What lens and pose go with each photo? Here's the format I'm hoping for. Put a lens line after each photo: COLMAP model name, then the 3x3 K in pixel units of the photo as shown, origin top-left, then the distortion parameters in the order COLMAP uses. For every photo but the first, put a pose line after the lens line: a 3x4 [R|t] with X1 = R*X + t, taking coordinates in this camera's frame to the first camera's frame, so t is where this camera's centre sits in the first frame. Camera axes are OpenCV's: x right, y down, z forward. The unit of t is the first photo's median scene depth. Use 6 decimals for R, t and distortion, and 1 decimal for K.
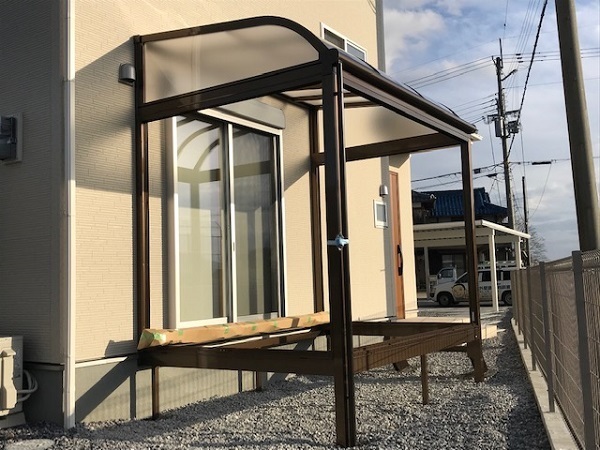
lens RADIAL K [[648.4, 0, 300.0], [0, 648.4, 225.0], [0, 0, 1]] dist [0.010807, 0.008392]
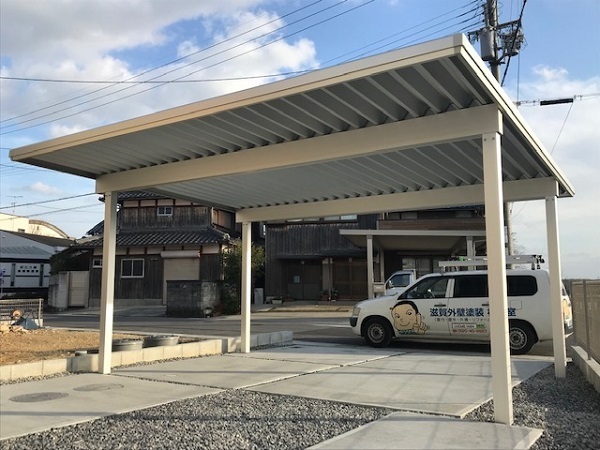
lens RADIAL K [[539.9, 0, 300.0], [0, 539.9, 225.0], [0, 0, 1]] dist [0.003070, -0.000533]
pose [[0.999504, 0.031333, -0.003287, 0.166157], [-0.031406, 0.999195, -0.024980, 0.046558], [0.002501, 0.025071, 0.999683, 0.597944]]
